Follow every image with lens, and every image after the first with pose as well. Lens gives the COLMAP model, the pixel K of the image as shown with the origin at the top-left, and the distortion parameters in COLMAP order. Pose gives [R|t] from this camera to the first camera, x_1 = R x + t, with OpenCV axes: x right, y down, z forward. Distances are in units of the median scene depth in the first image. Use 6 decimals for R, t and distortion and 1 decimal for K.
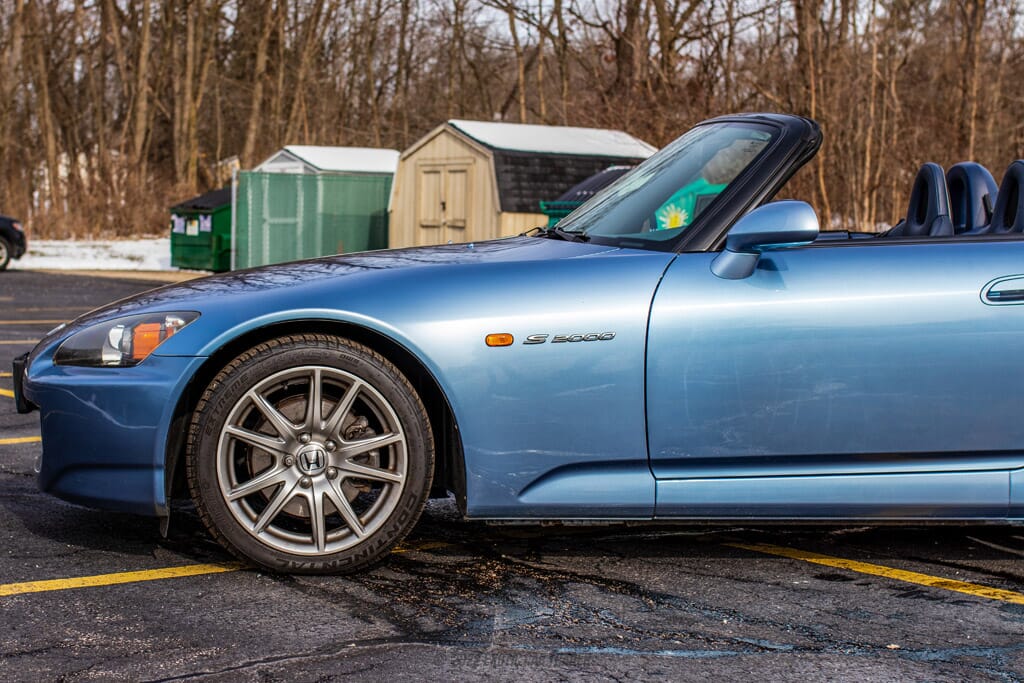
lens RADIAL K [[2101.4, 0, 506.5], [0, 2101.4, 345.0], [0, 0, 1]] dist [0.000329, 0.000000]
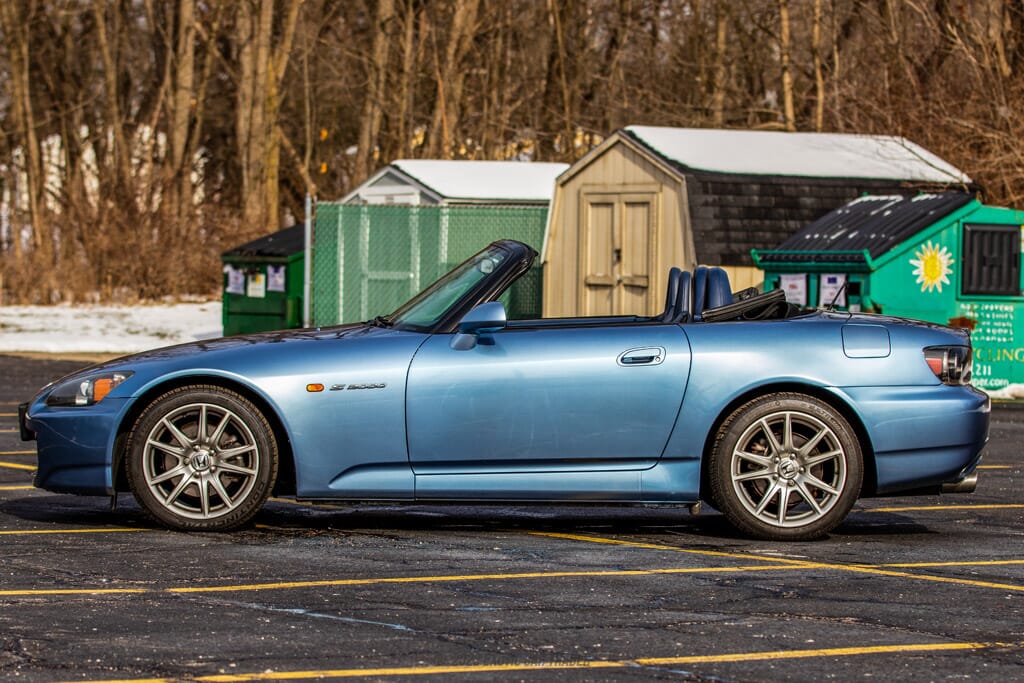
lens RADIAL K [[3853.3, 0, 511.7], [0, 3853.3, 338.3], [0, 0, 1]] dist [0.108460, 0.000000]
pose [[0.996007, -0.002584, -0.089242, 0.047808], [-0.000964, 0.999212, -0.039685, 0.008959], [0.089274, 0.039613, 0.995219, -0.226224]]
